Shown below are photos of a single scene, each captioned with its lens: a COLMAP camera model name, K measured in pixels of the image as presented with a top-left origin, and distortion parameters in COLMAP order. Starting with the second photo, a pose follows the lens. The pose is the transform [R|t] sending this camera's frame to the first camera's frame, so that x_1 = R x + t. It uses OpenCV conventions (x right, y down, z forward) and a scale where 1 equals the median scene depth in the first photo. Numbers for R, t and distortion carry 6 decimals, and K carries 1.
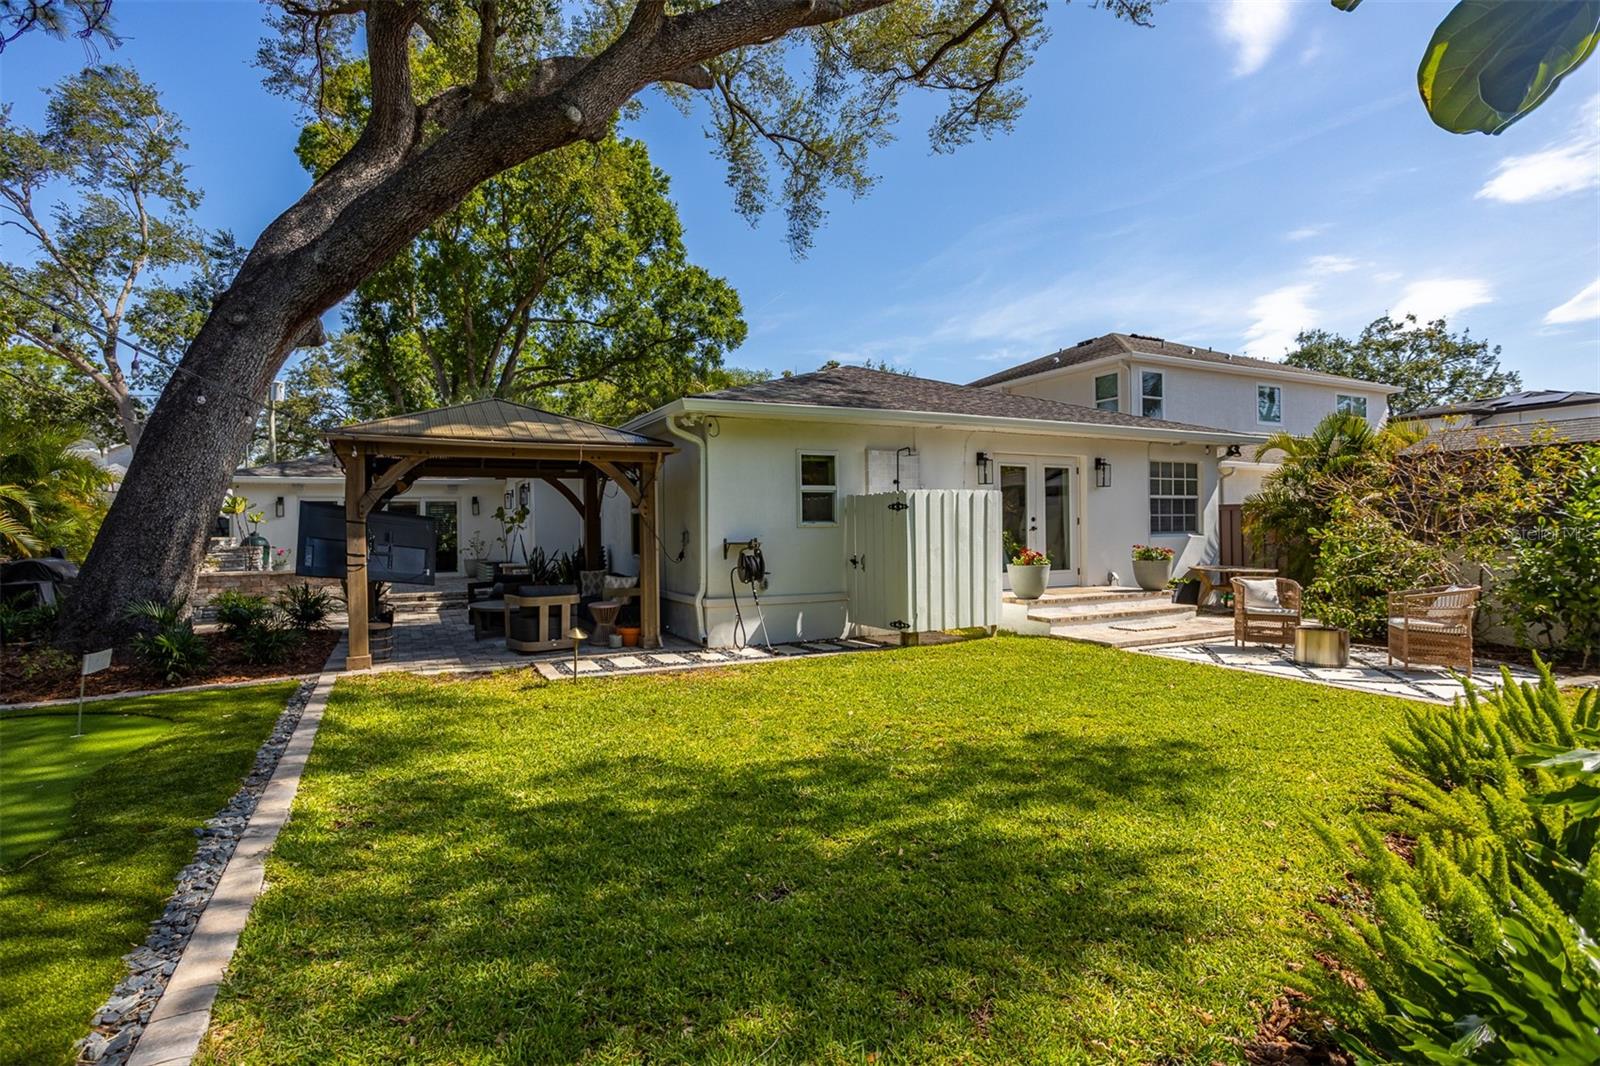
lens RADIAL K [[839.7, 0, 795.5], [0, 839.7, 540.0], [0, 0, 1]] dist [-0.058181, 0.037896]
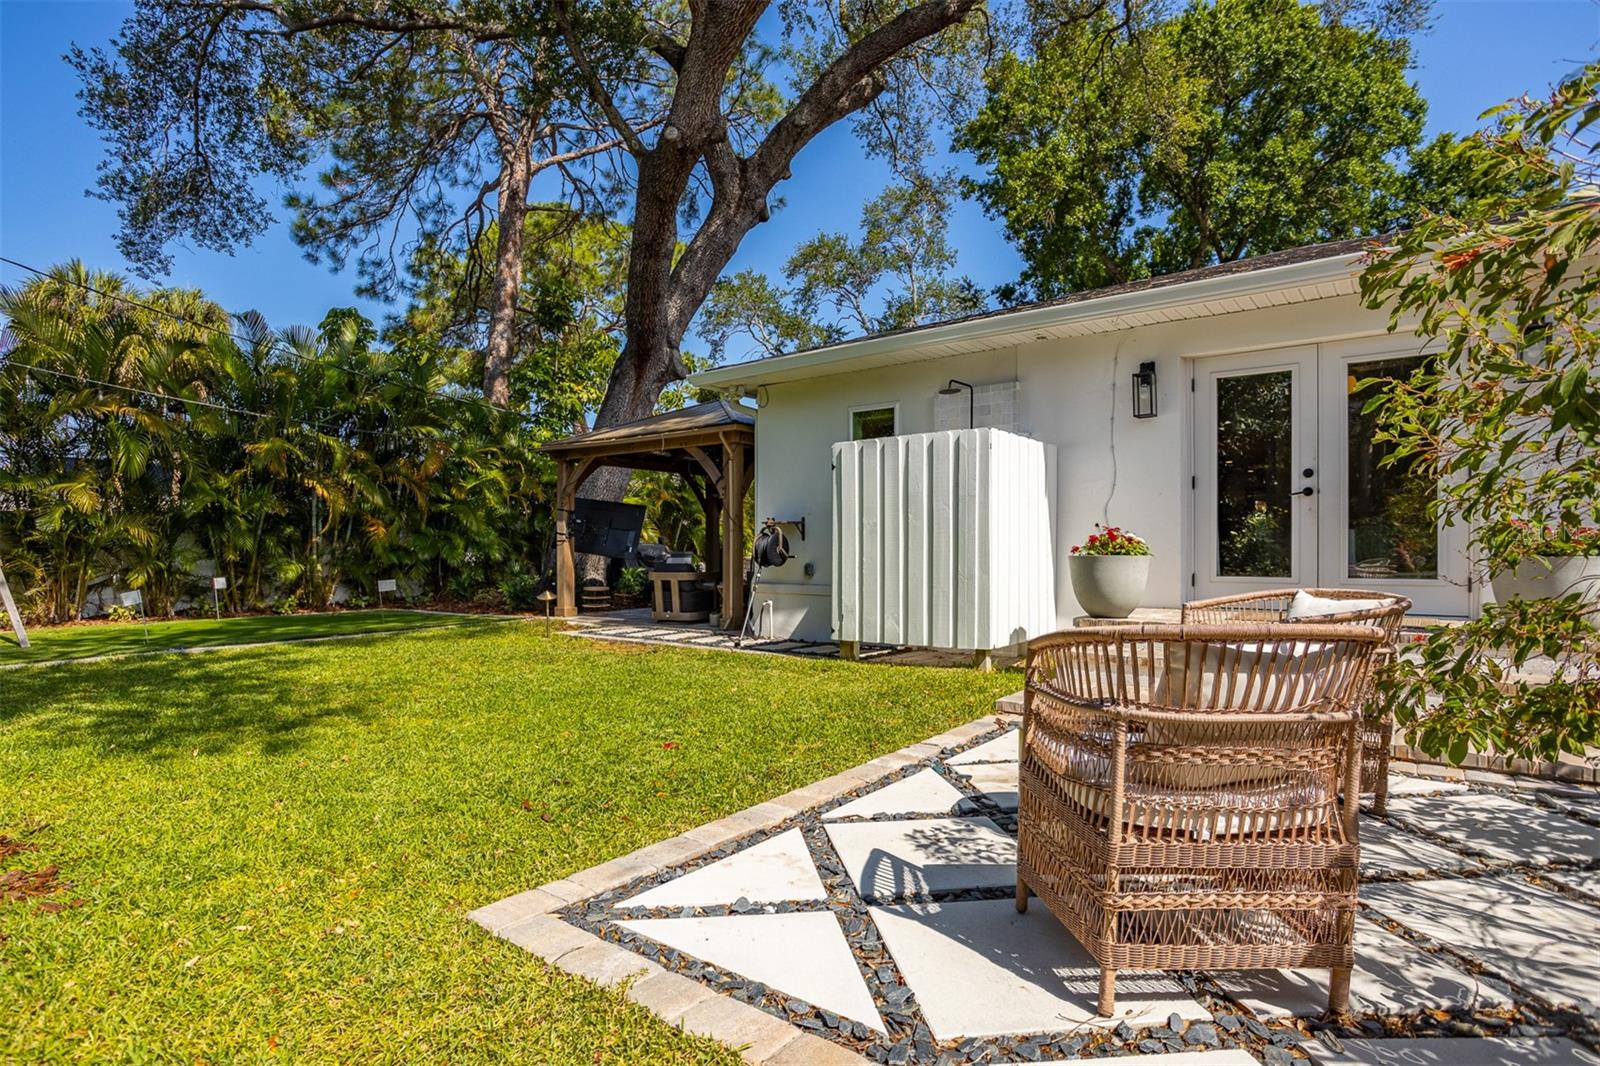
lens RADIAL K [[847.8, 0, 750.3], [0, 847.8, 537.9], [0, 0, 1]] dist [-0.056085, 0.039922]
pose [[0.373350, -0.004231, -0.927681, 0.676737], [-0.014458, 0.999842, -0.010379, 0.025956], [0.927578, 0.017287, 0.373229, 0.557511]]
